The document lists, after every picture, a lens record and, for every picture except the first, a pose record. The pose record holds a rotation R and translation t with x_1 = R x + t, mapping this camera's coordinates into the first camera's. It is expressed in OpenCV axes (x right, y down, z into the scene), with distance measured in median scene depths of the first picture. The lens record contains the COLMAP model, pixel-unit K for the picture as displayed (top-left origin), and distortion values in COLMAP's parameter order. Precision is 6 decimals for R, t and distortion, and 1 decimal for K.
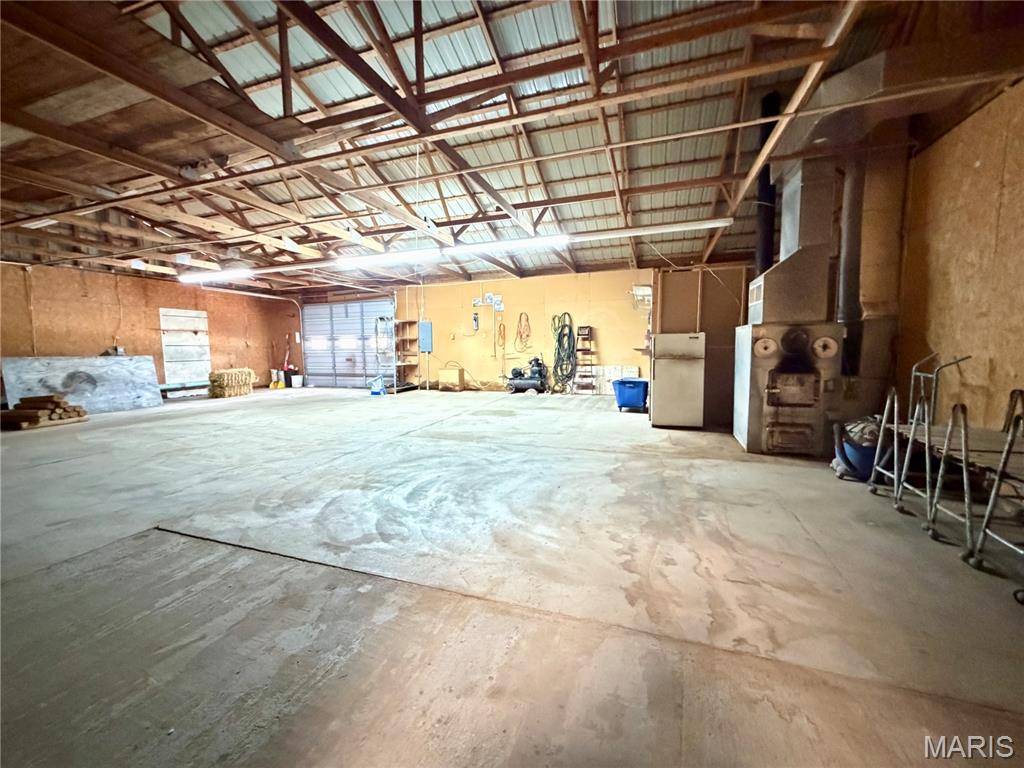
lens RADIAL K [[406.6, 0, 509.0], [0, 406.6, 384.3], [0, 0, 1]] dist [0.001069, -0.000257]
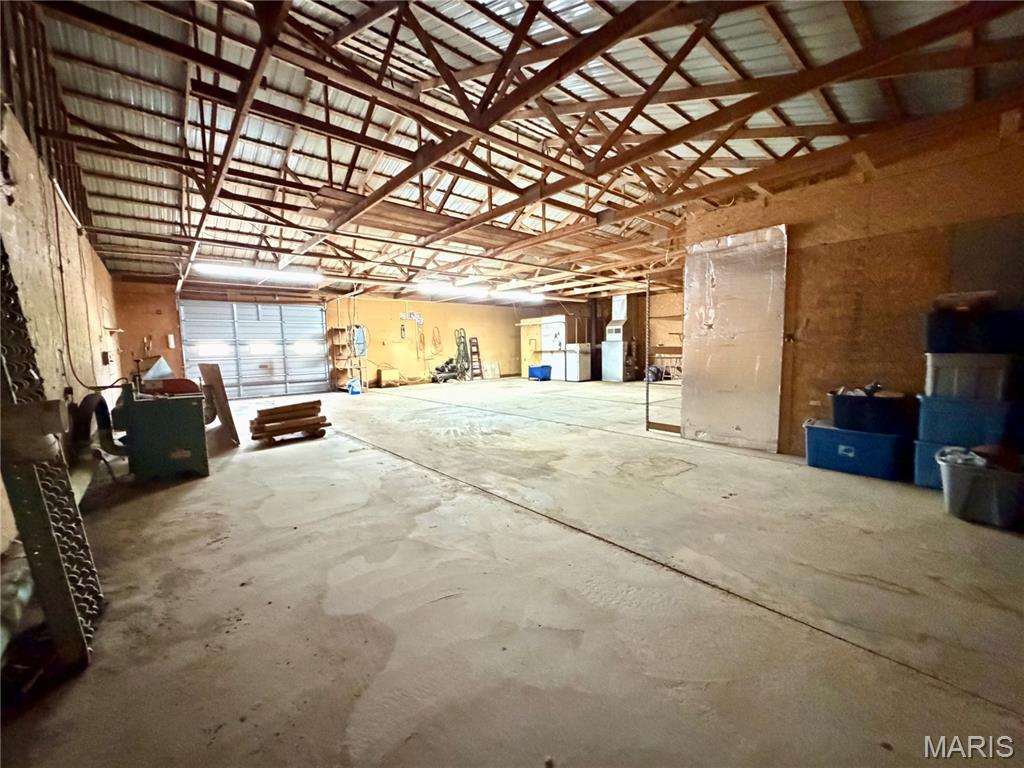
lens RADIAL K [[406.6, 0, 509.0], [0, 406.6, 384.3], [0, 0, 1]] dist [0.001069, -0.000257]
pose [[0.495764, -0.076608, 0.865072, -1.022021], [0.093009, 0.995056, 0.034817, -0.001331], [-0.863463, 0.063198, 0.500438, 0.076999]]
